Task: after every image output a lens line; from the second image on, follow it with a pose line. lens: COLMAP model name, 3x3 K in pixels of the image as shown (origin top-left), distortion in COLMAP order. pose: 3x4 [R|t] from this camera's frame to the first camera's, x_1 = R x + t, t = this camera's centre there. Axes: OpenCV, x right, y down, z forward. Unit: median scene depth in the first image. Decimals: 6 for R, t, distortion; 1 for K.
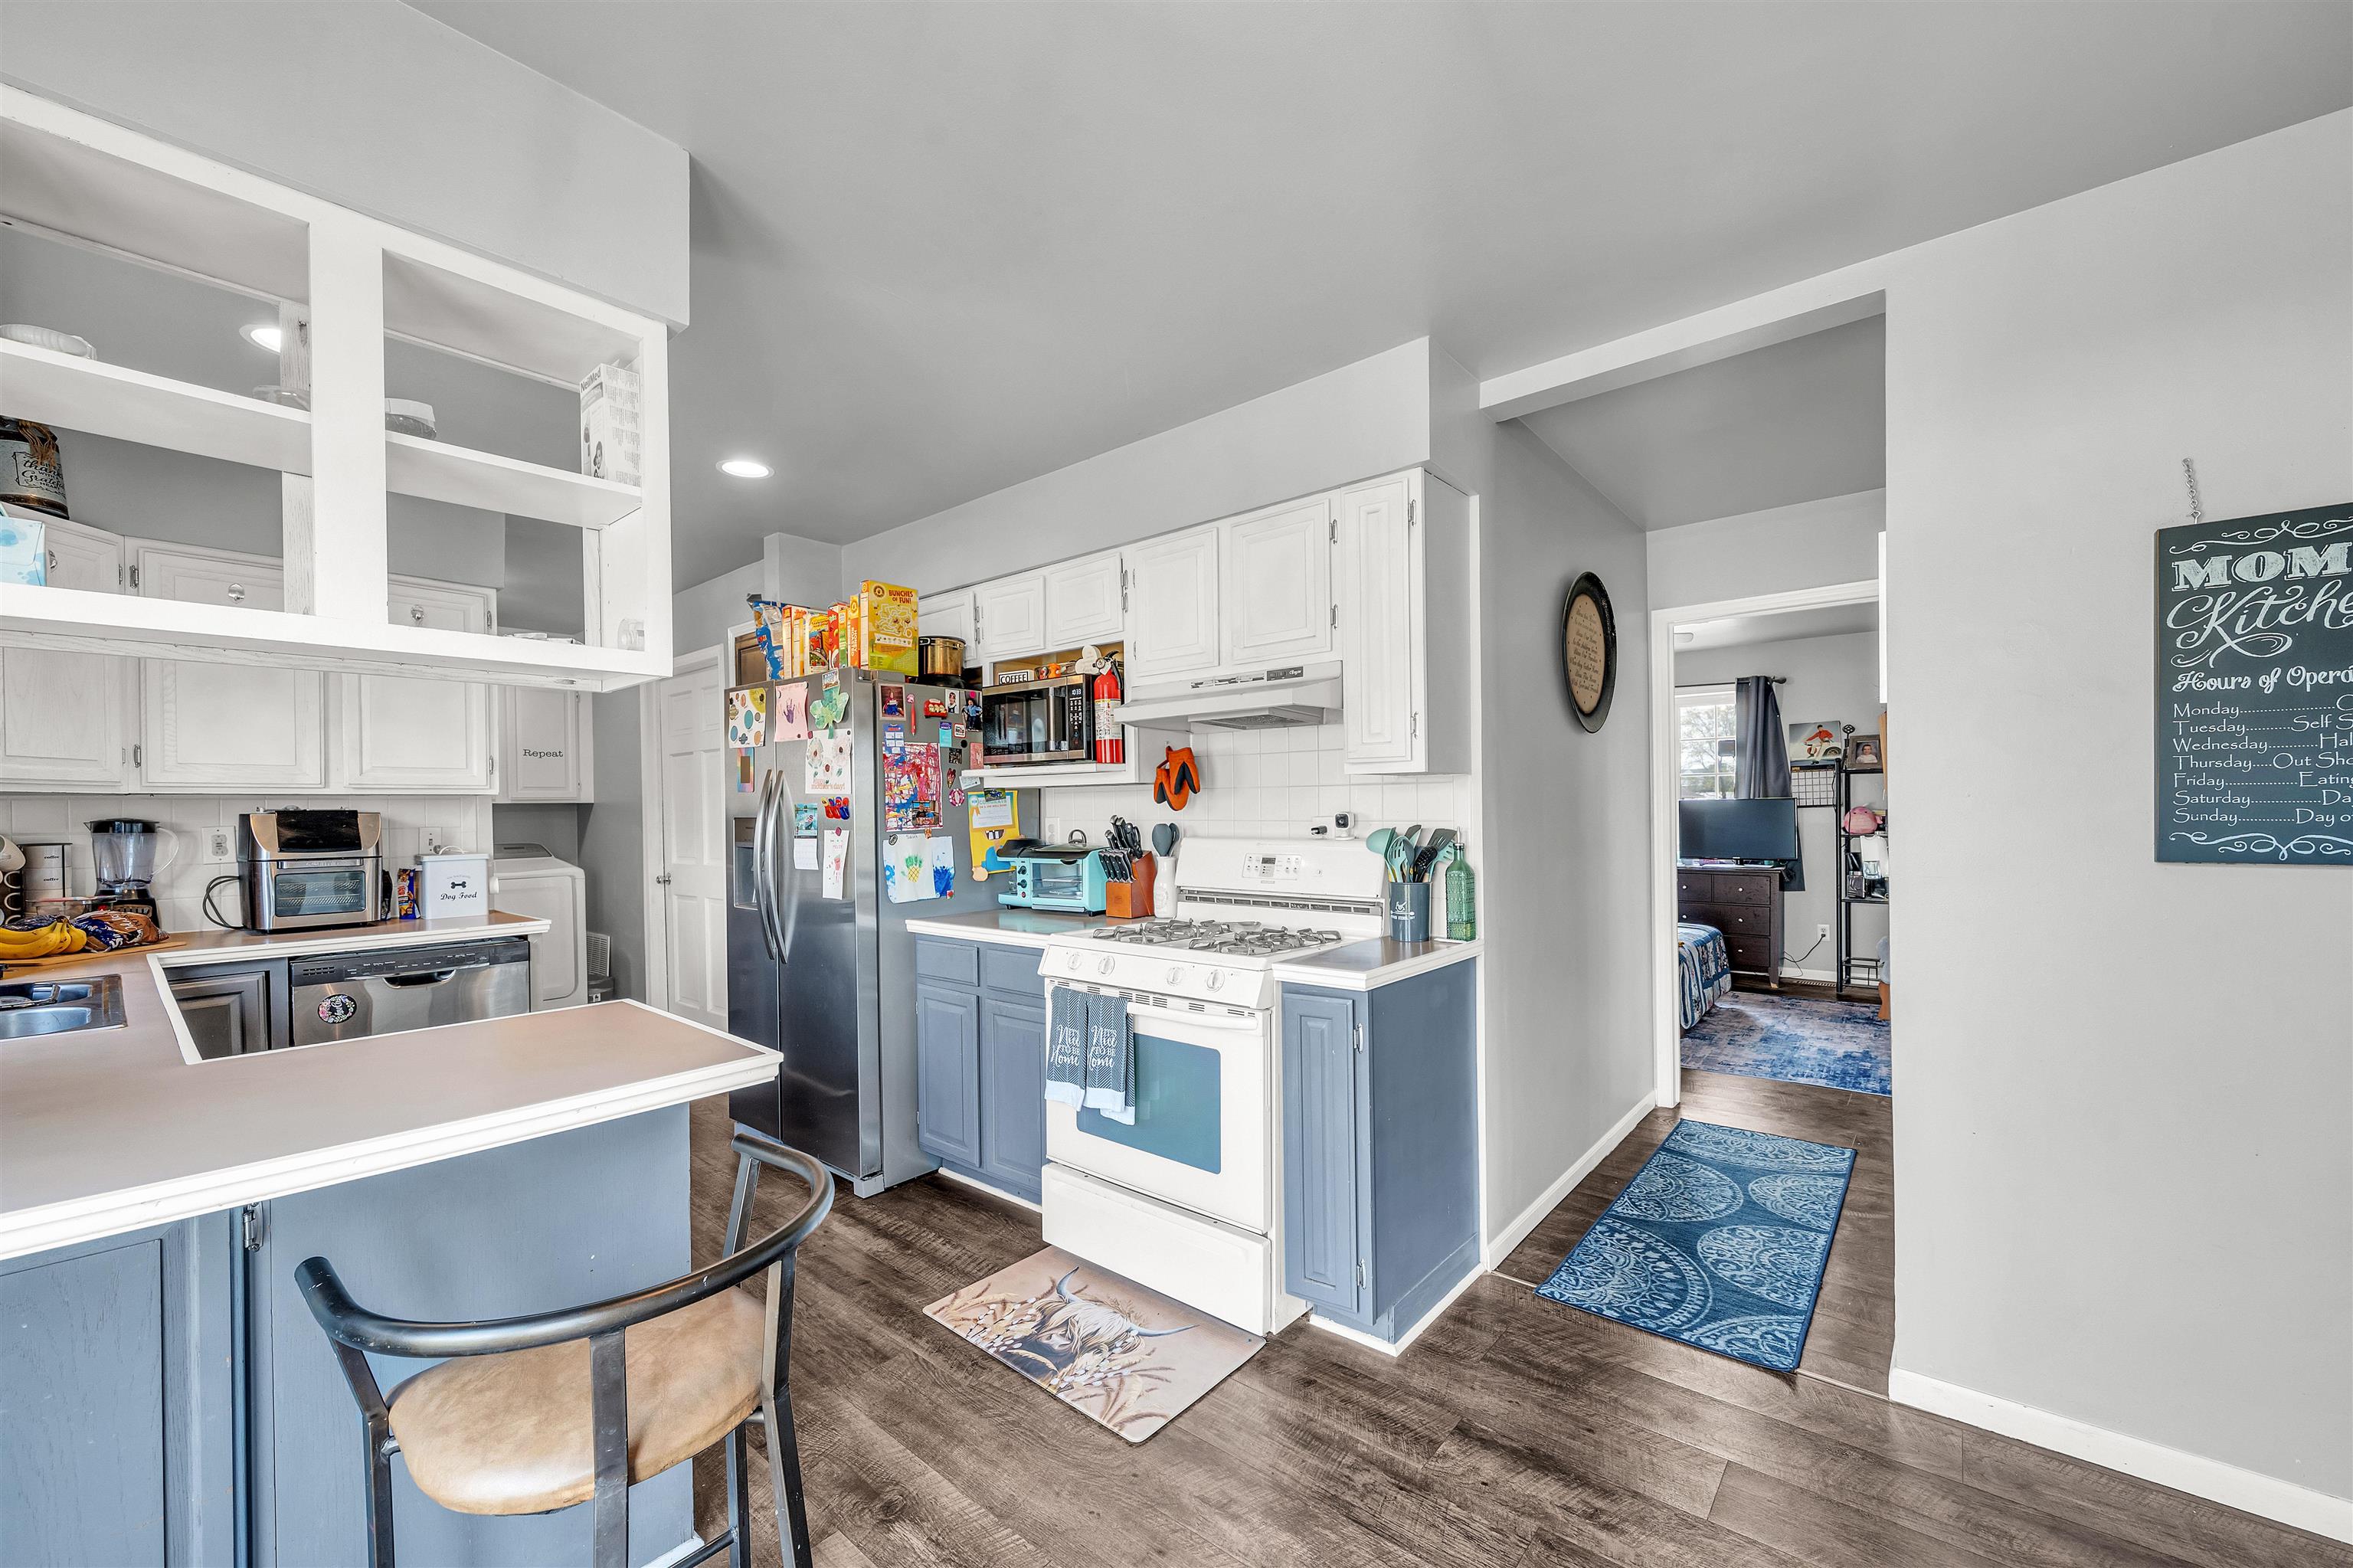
lens RADIAL K [[914.2, 0, 1175.4], [0, 914.2, 810.6], [0, 0, 1]] dist [-0.003040, -0.000319]
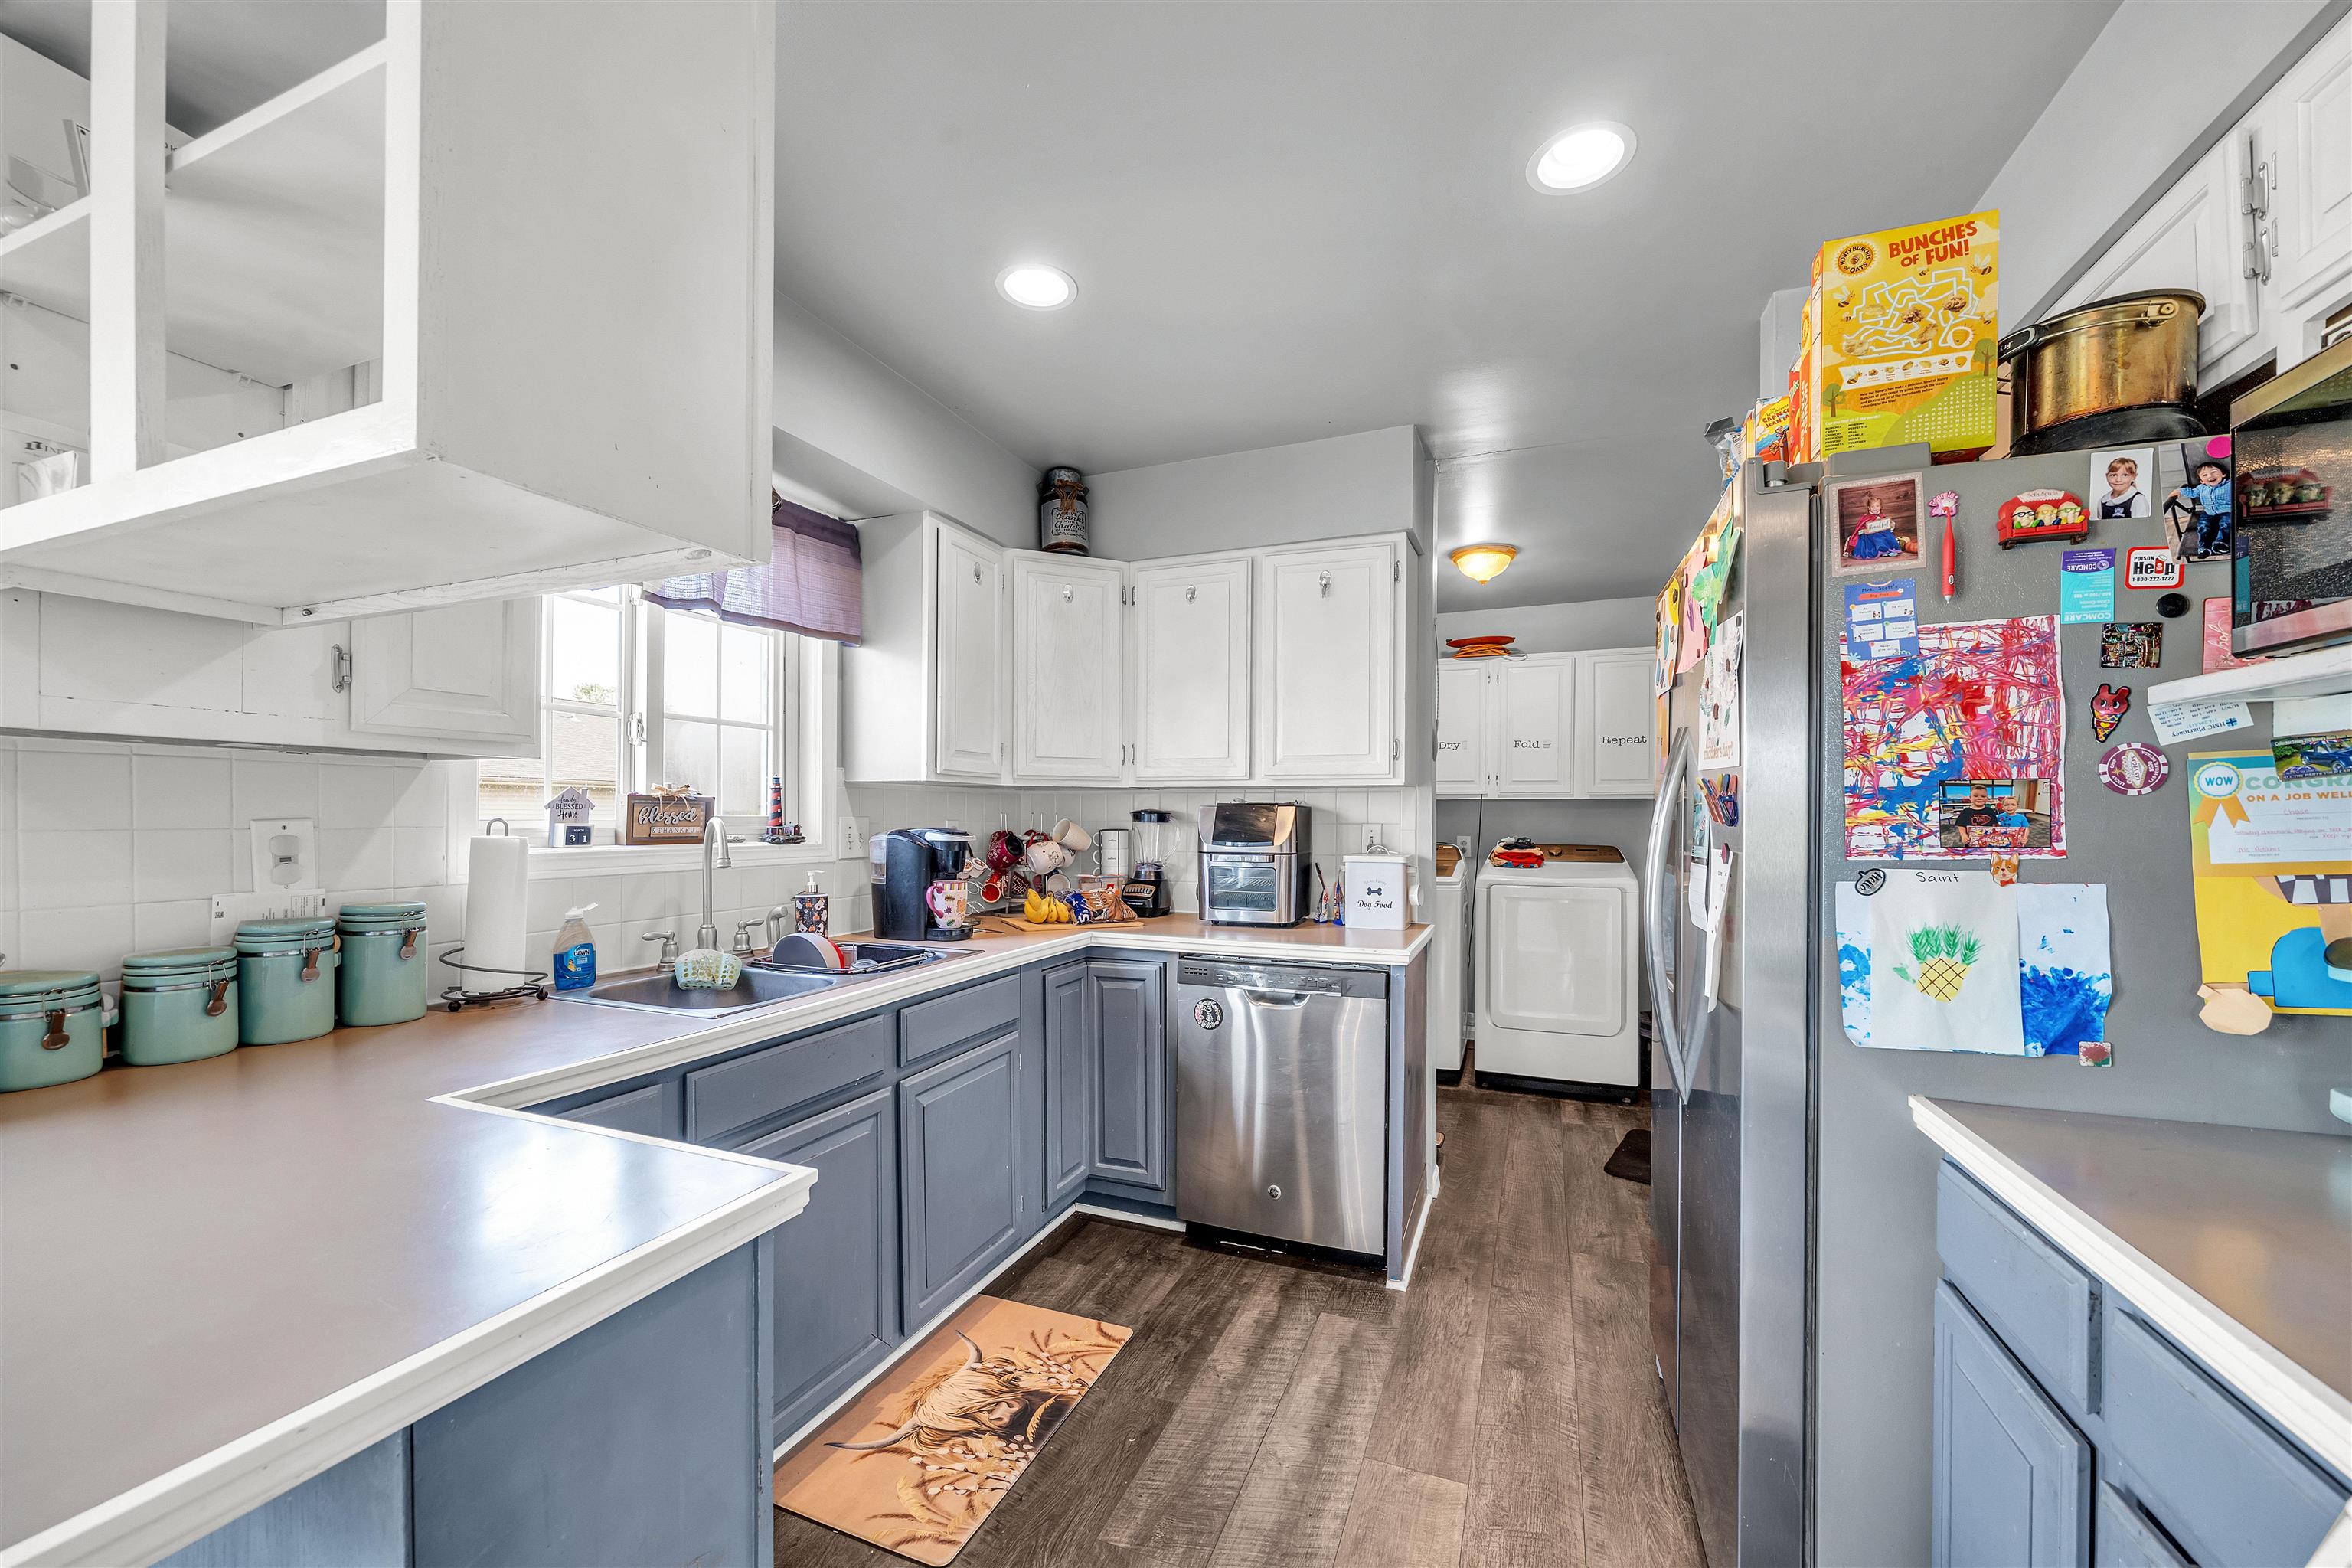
lens RADIAL K [[913.8, 0, 1178.6], [0, 913.8, 819.9], [0, 0, 1]] dist [-0.003040, -0.000319]
pose [[0.322798, 0.019229, -0.946273, -0.038954], [-0.008383, 0.999812, 0.017457, 0.001419], [0.946431, 0.002297, 0.322899, 0.601760]]
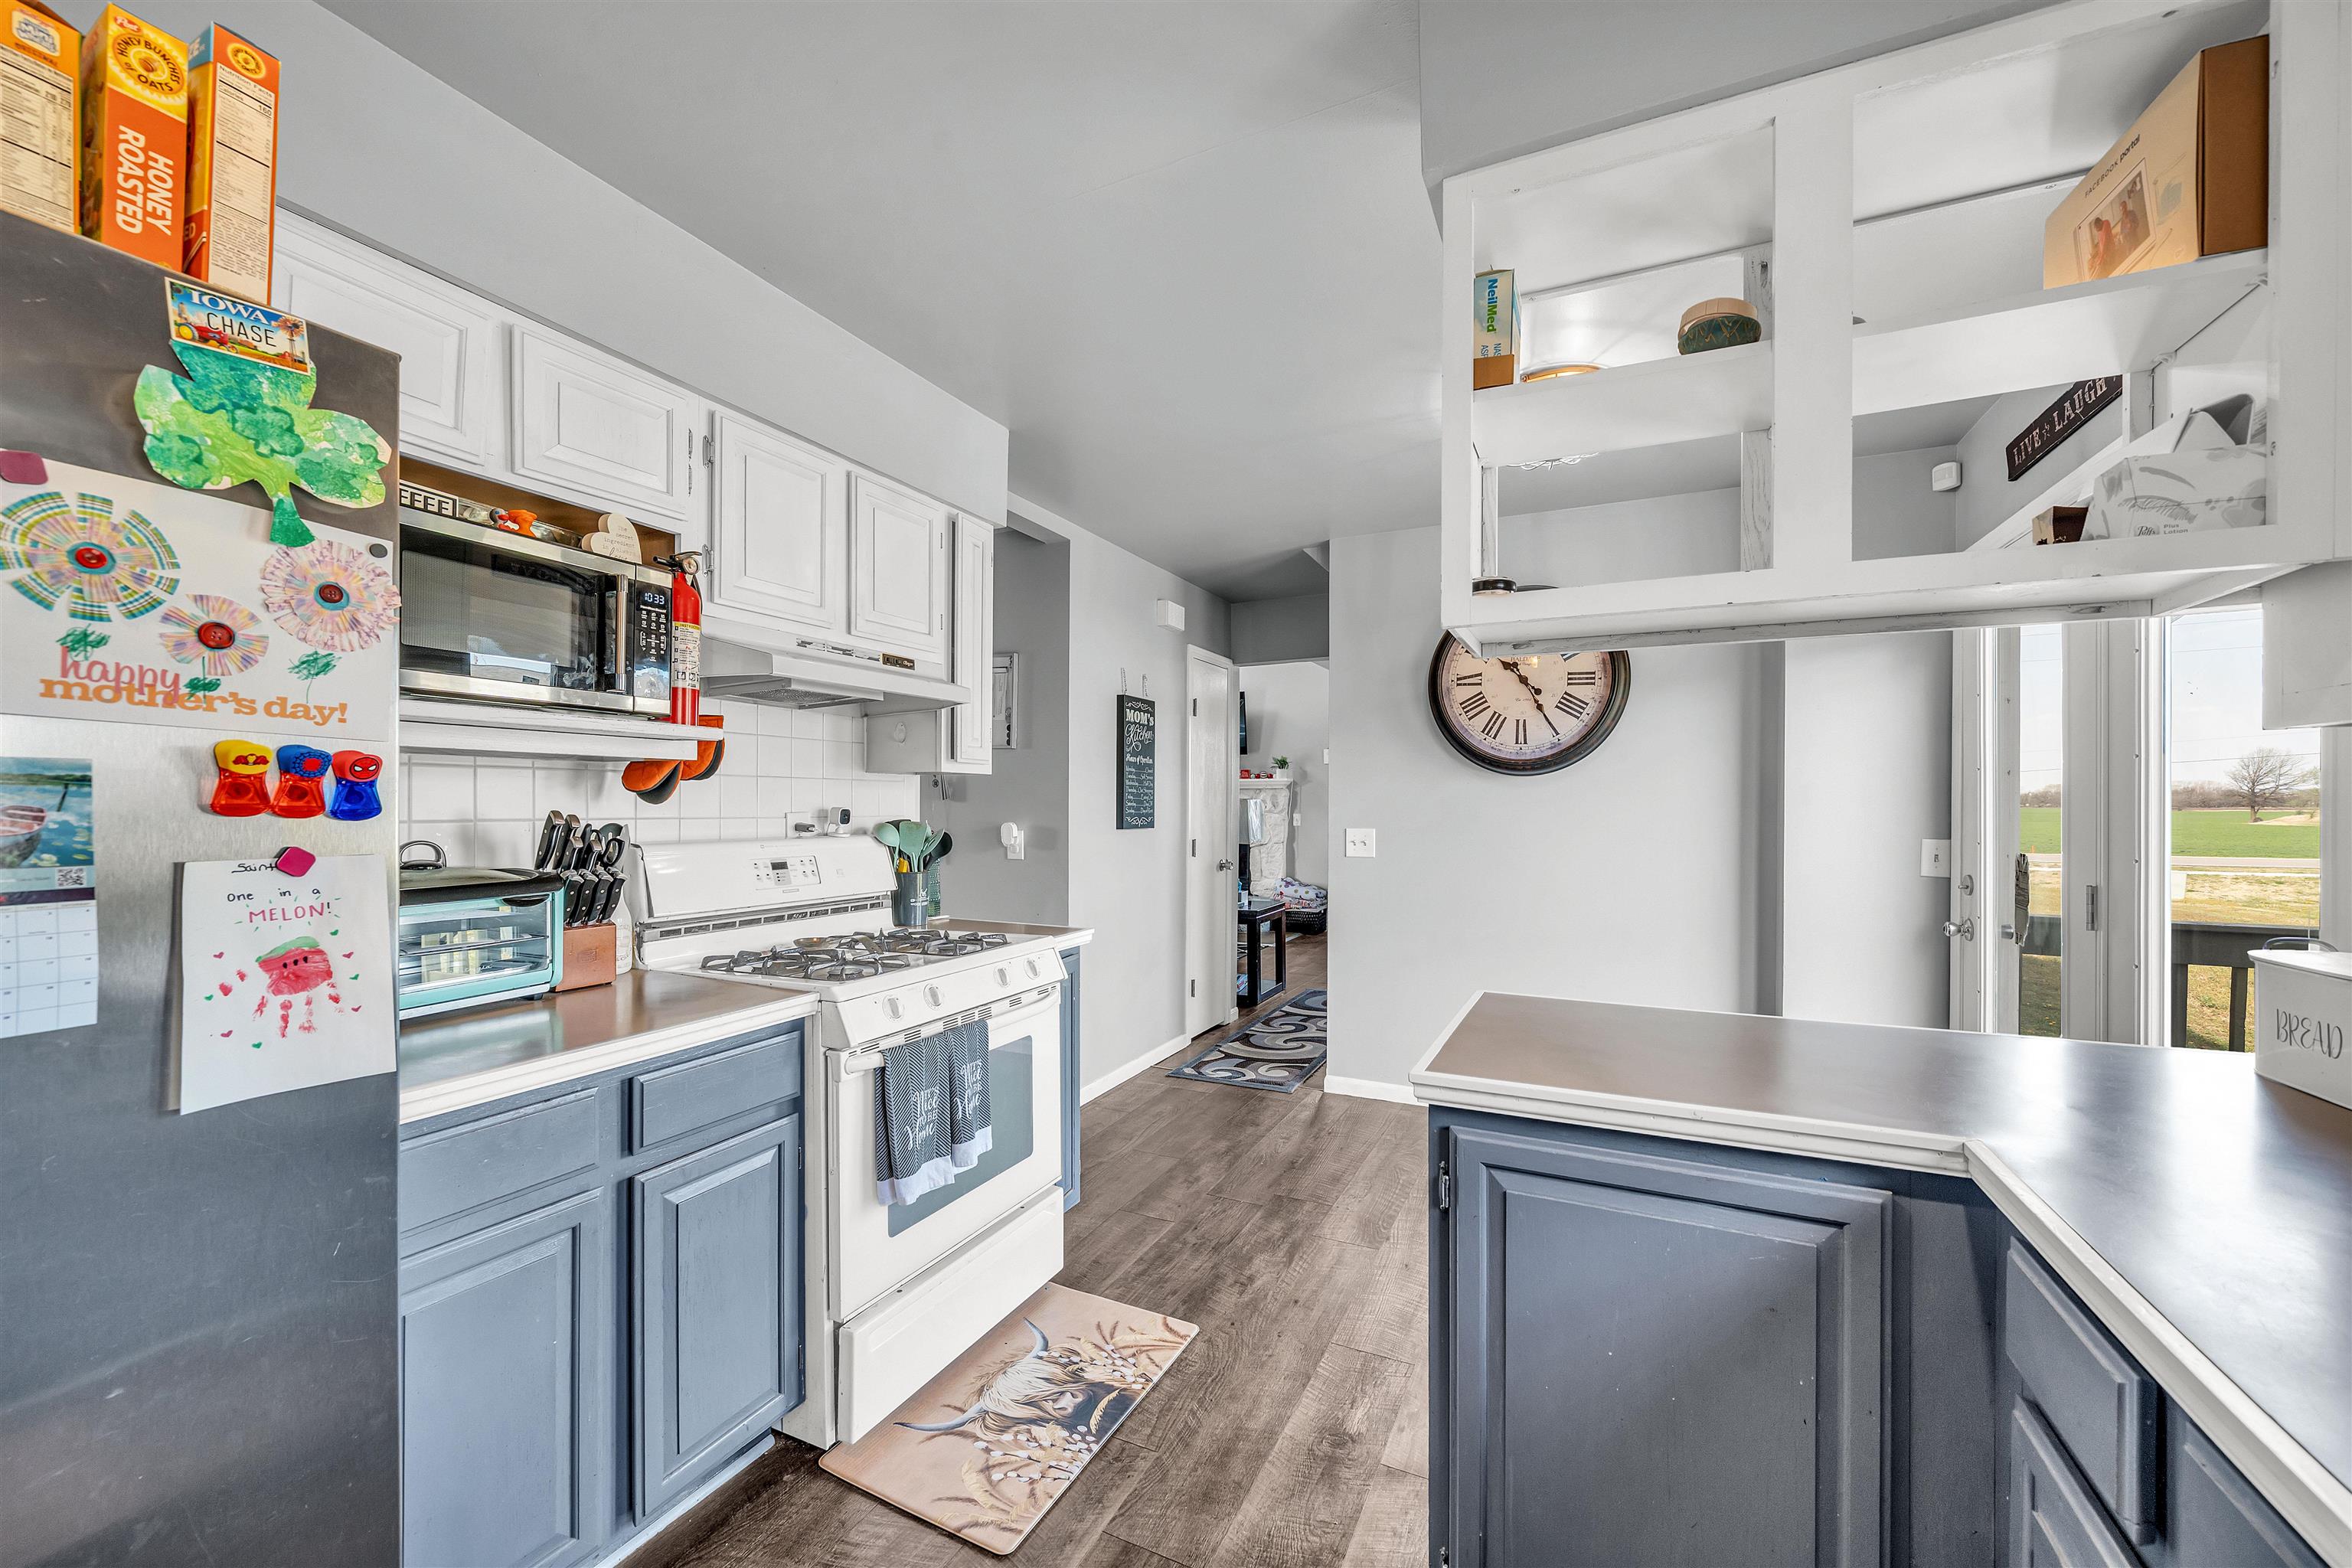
lens RADIAL K [[913.8, 0, 1164.5], [0, 913.8, 801.8], [0, 0, 1]] dist [-0.003040, -0.000319]
pose [[-0.238608, 0.012204, 0.971039, -0.712912], [-0.000027, 0.999921, -0.012574, 0.006737], [-0.971116, -0.003027, -0.238588, 0.784122]]
